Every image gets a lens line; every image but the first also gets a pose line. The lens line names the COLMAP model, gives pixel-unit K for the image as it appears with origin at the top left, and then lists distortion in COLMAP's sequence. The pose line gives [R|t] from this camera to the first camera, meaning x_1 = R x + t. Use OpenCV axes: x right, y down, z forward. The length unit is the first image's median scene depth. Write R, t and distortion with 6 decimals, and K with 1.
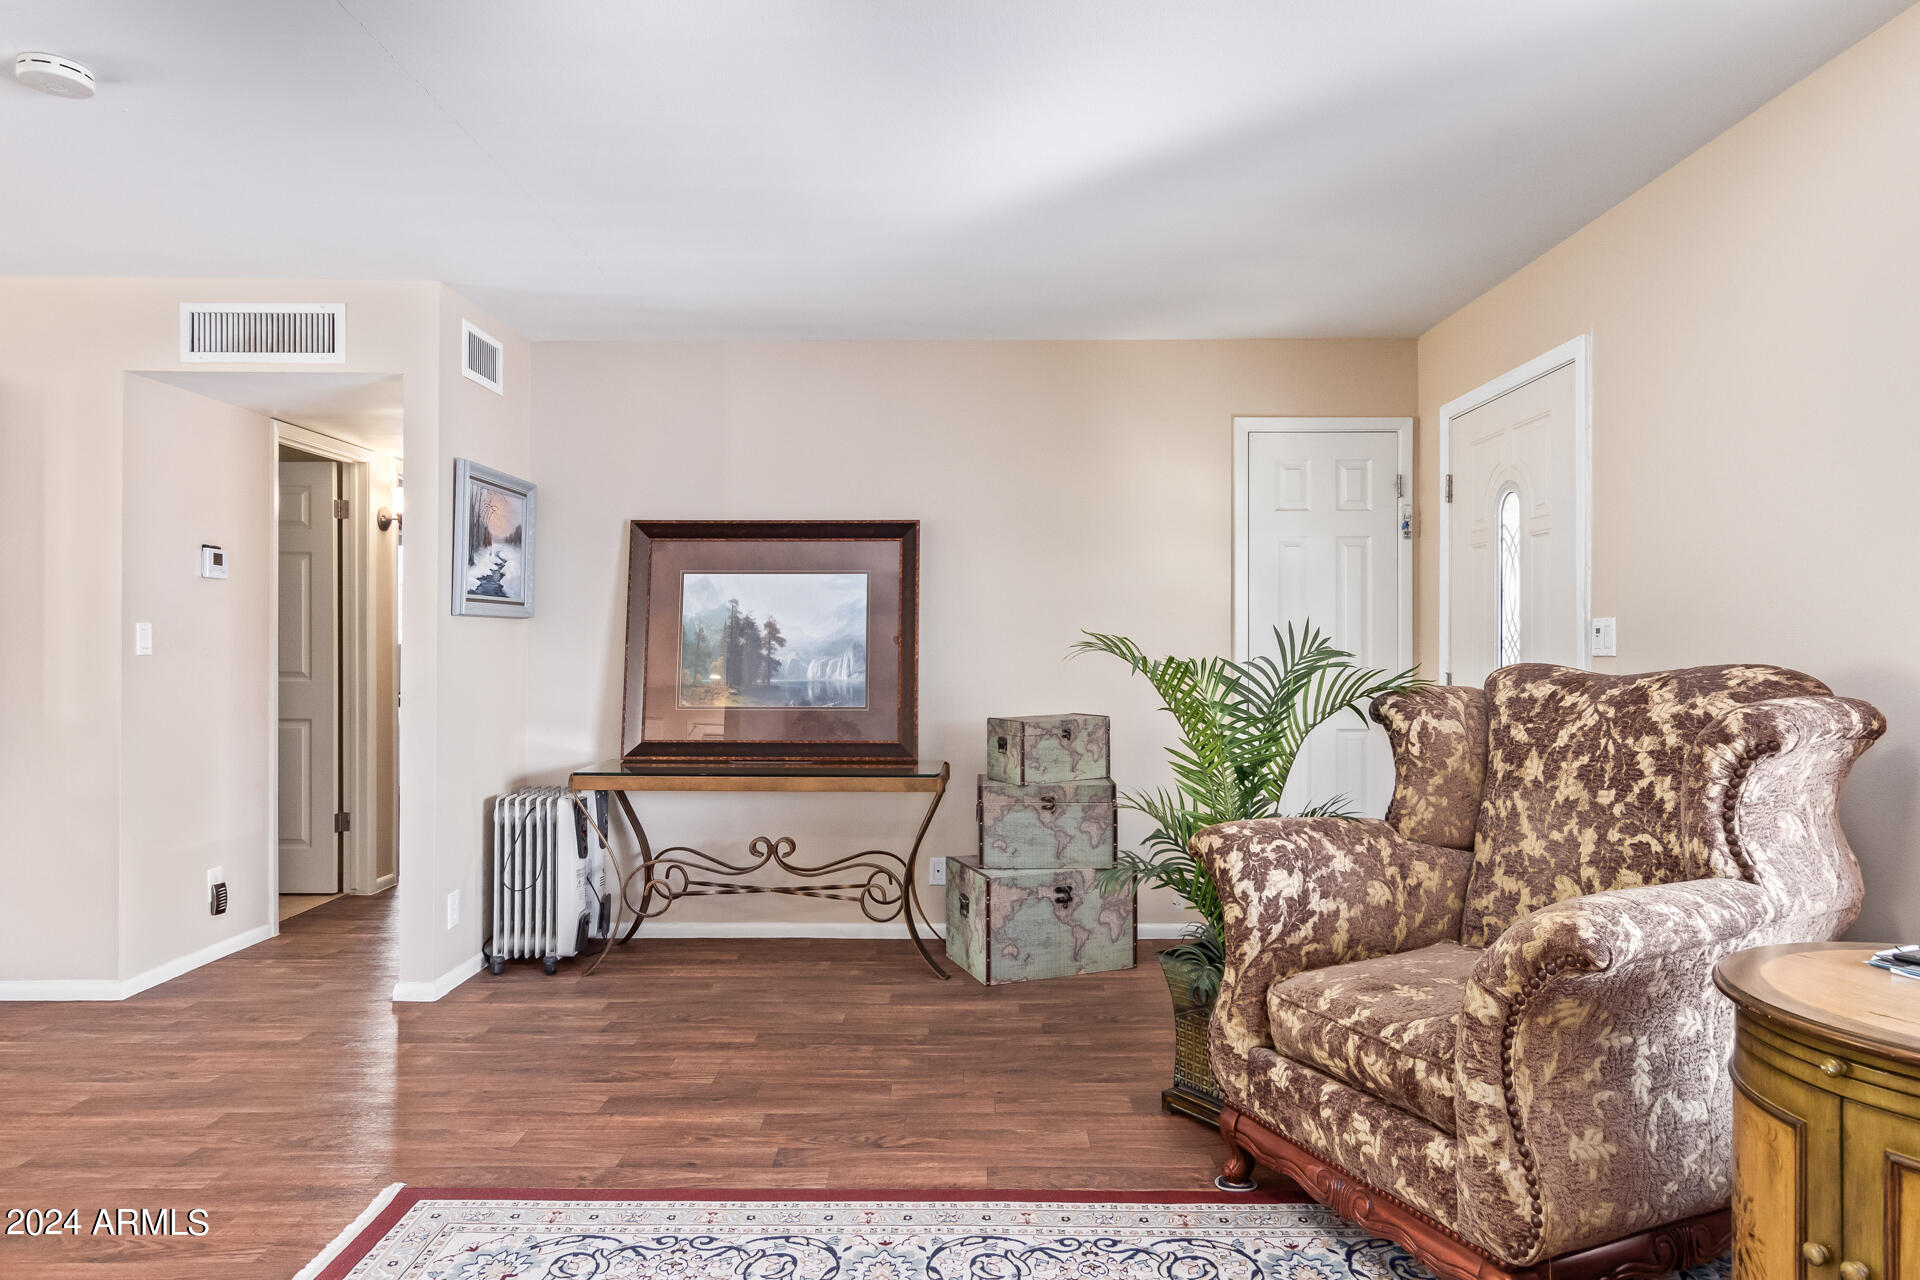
lens RADIAL K [[1134.5, 0, 952.0], [0, 1134.5, 645.0], [0, 0, 1]] dist [0.003879, -0.000045]
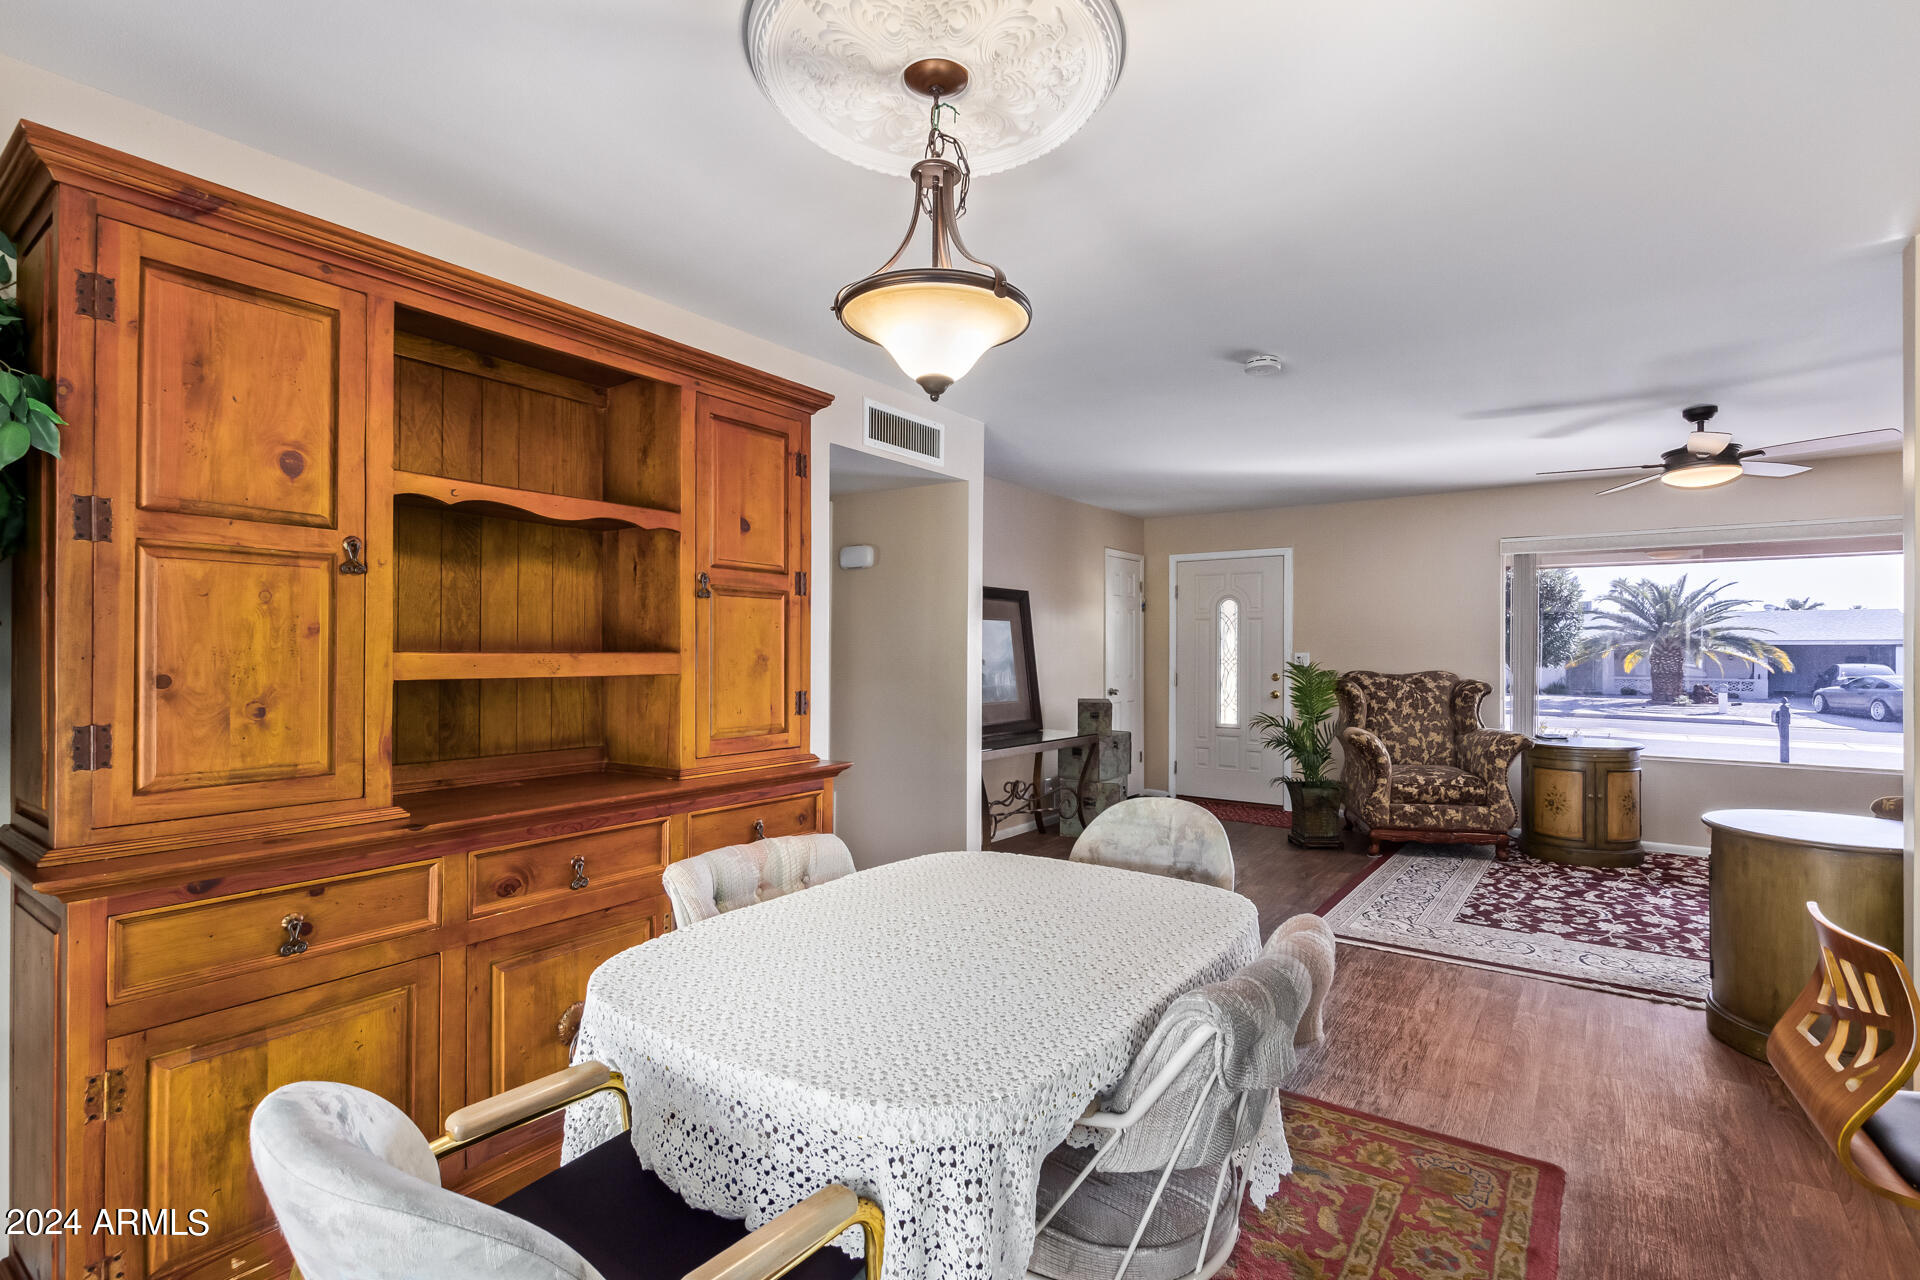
lens RADIAL K [[887.6, 0, 962.9], [0, 887.6, 643.0], [0, 0, 1]] dist [0.010392, -0.000085]
pose [[0.584325, 0.009915, 0.811459, -2.112431], [-0.006858, 0.999950, -0.007280, -0.034575], [-0.811491, -0.001311, 0.584364, 0.520820]]
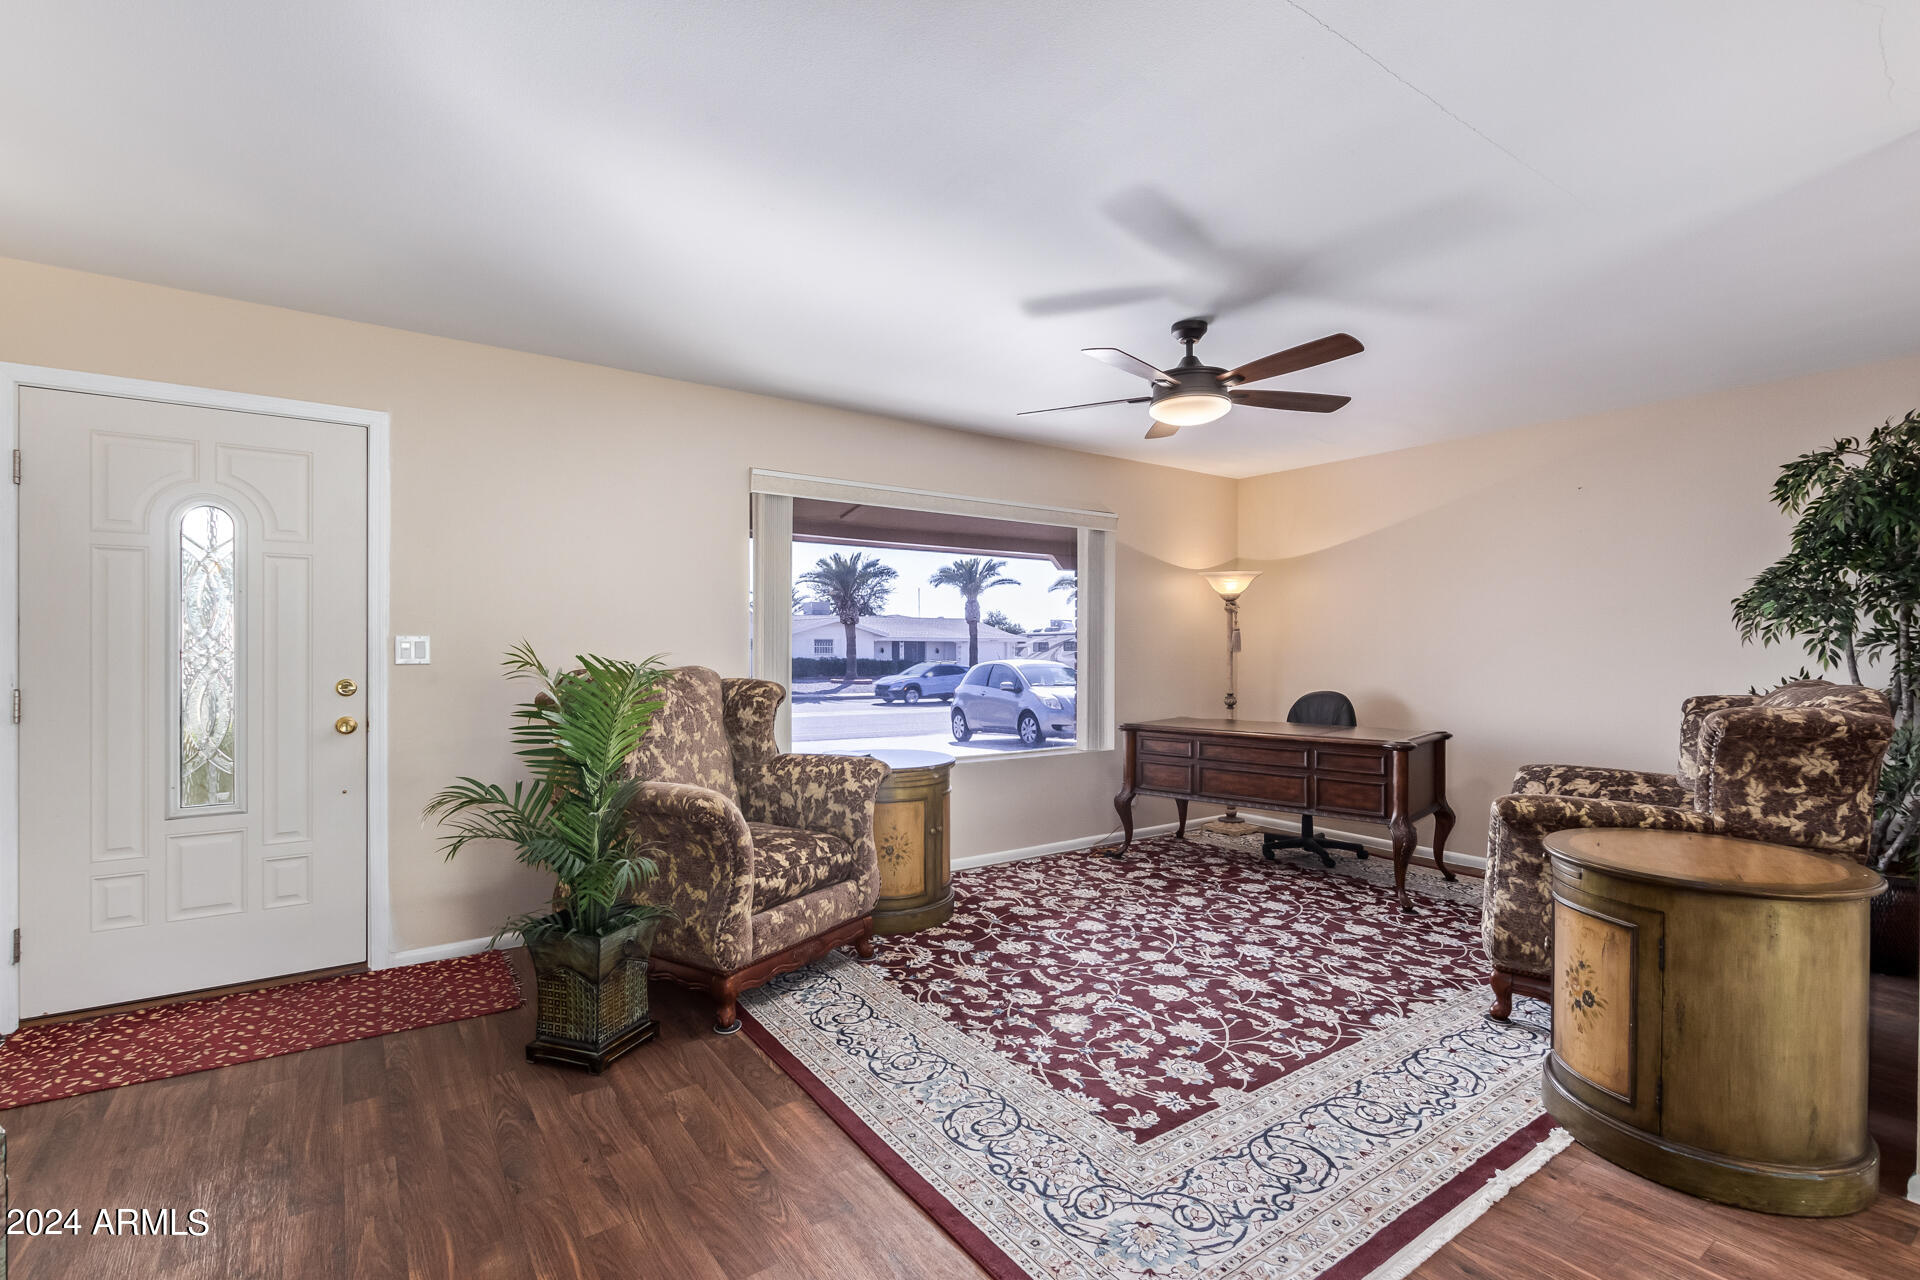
lens RADIAL K [[887.6, 0, 967.1], [0, 887.6, 649.0], [0, 0, 1]] dist [0.010392, -0.000085]
pose [[-0.587038, -0.002526, 0.809555, -0.838284], [-0.005075, 0.999987, -0.000560, -0.014631], [-0.809543, -0.004437, -0.587043, 1.388893]]
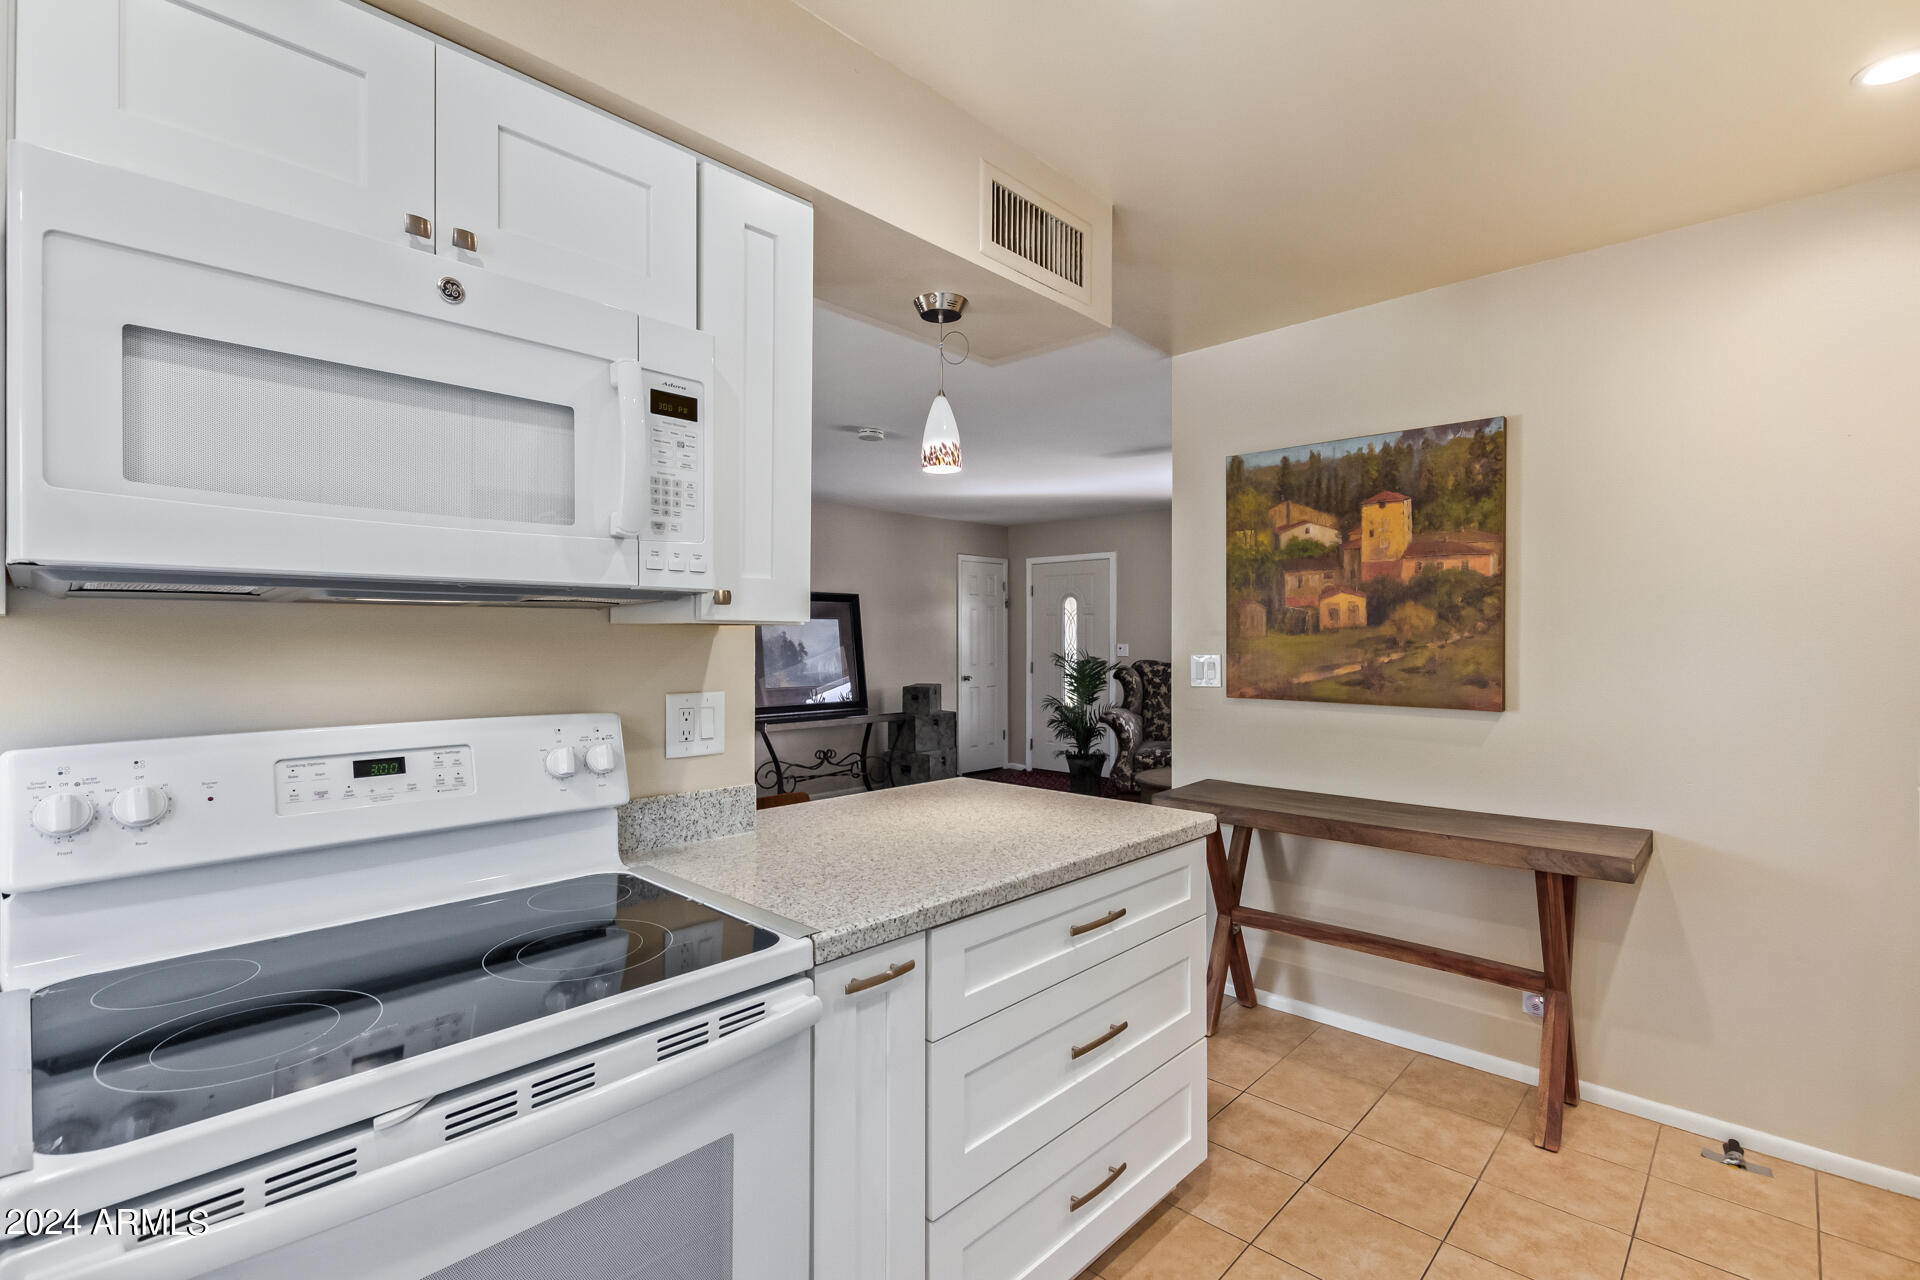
lens RADIAL K [[887.6, 0, 957.4], [0, 887.6, 638.5], [0, 0, 1]] dist [0.010392, -0.000085]
pose [[0.680416, -0.000692, 0.732826, -1.963501], [-0.002772, 0.999990, 0.003518, -0.060278], [-0.732821, -0.004425, 0.680407, -0.429101]]
